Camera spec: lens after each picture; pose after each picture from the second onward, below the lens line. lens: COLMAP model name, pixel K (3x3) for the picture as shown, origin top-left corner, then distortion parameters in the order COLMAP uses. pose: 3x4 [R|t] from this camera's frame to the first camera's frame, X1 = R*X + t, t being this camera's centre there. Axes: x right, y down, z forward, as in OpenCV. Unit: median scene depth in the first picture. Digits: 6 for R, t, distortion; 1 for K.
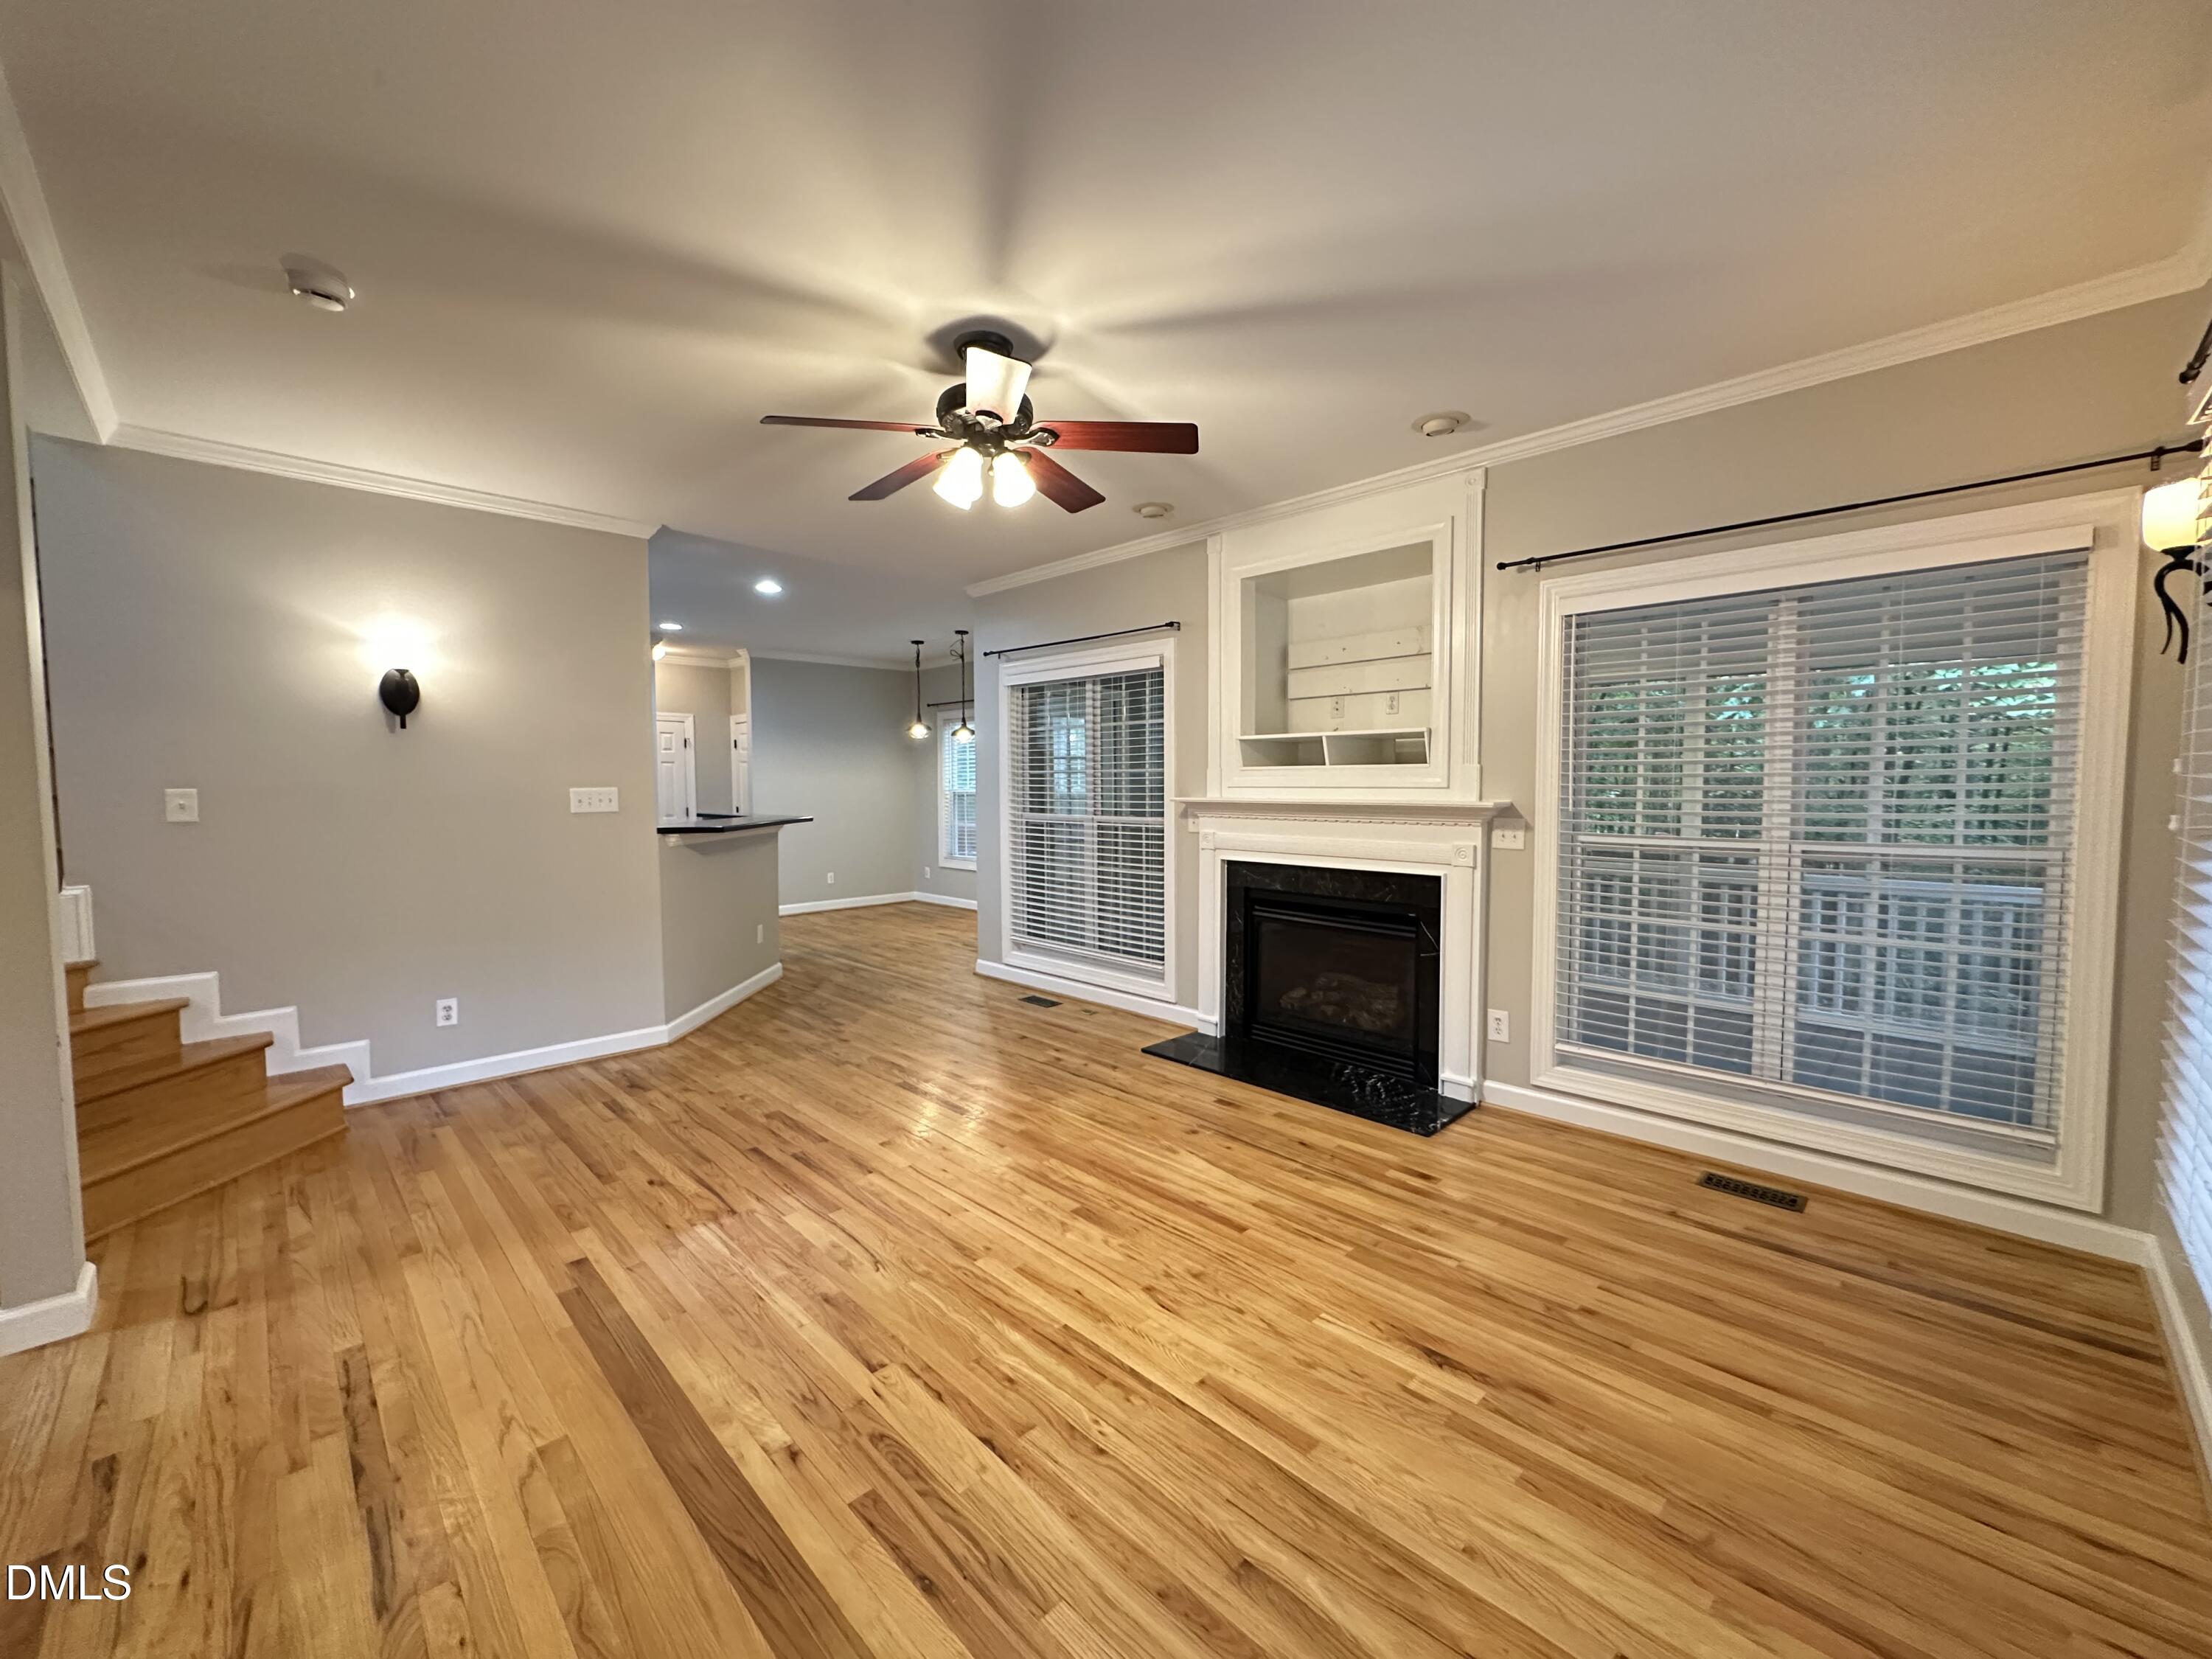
lens RADIAL K [[885.0, 0, 1109.3], [0, 885.0, 830.5], [0, 0, 1]] dist [-0.001294, -0.000106]
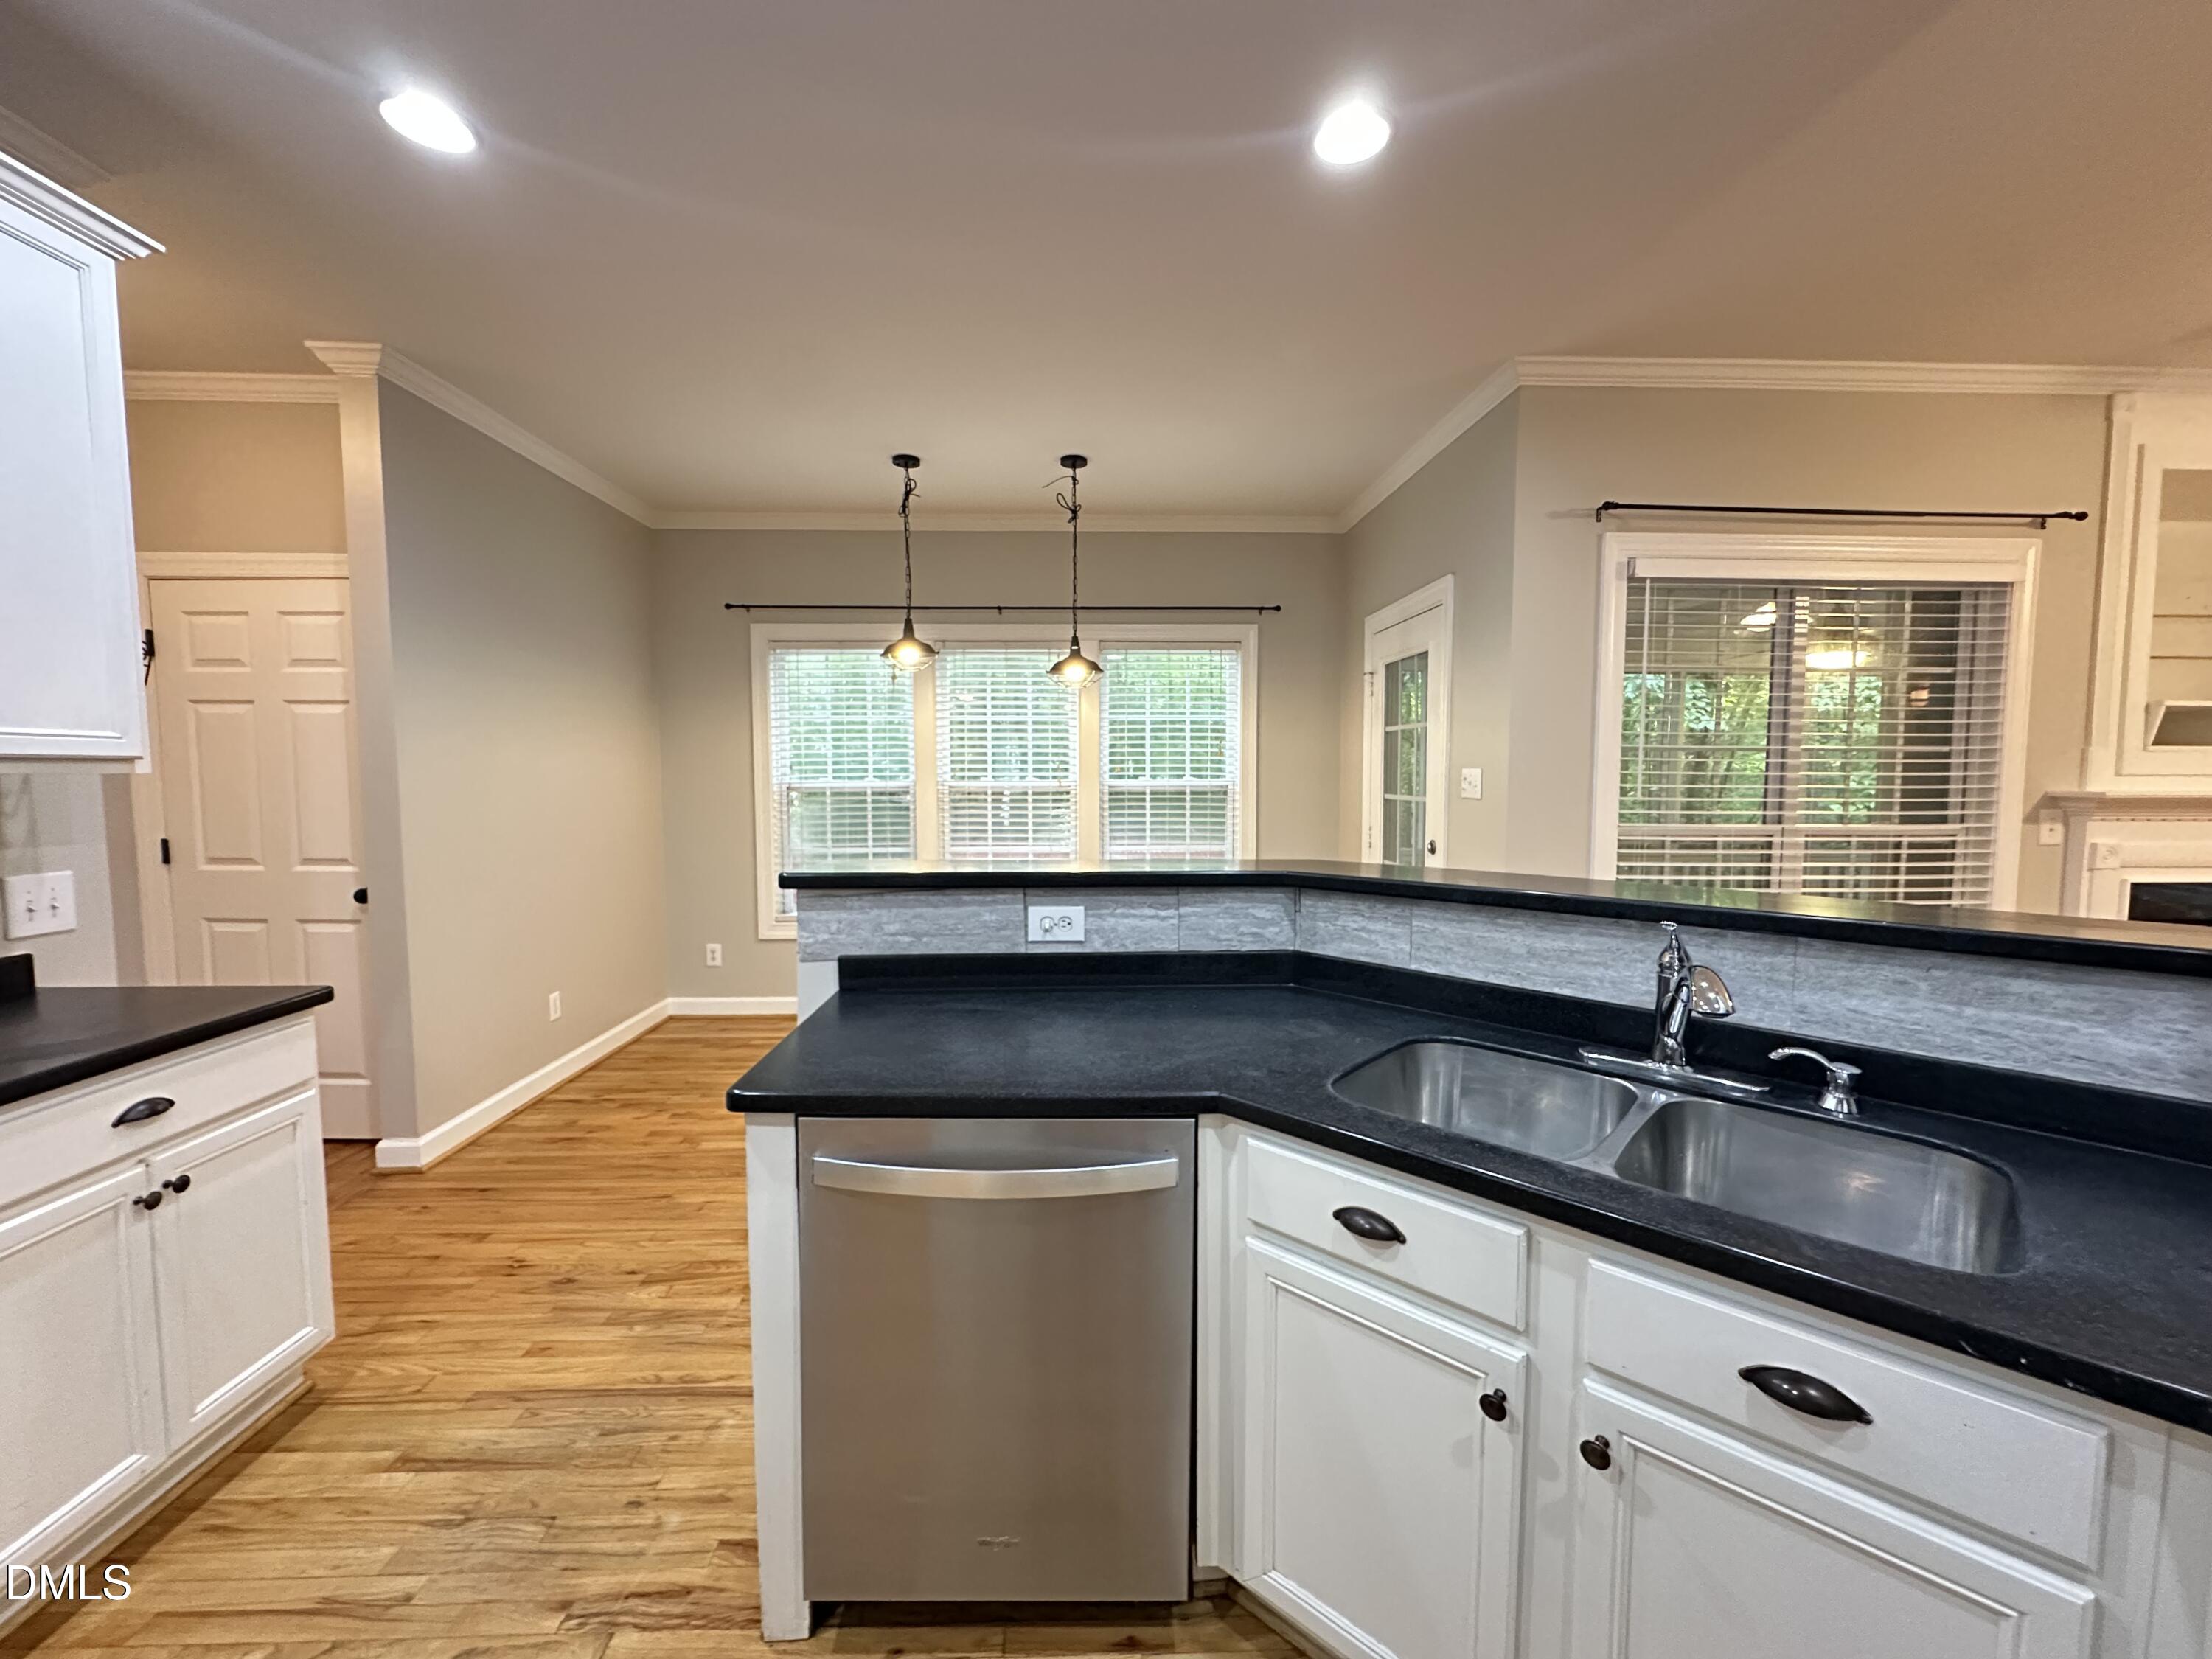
lens RADIAL K [[885.0, 0, 1109.3], [0, 885.0, 830.5], [0, 0, 1]] dist [-0.001294, -0.000106]
pose [[0.675586, -0.046283, 0.735827, -1.452461], [0.038151, 0.998885, 0.027802, -0.090236], [-0.736293, 0.009290, 0.676599, 1.807823]]
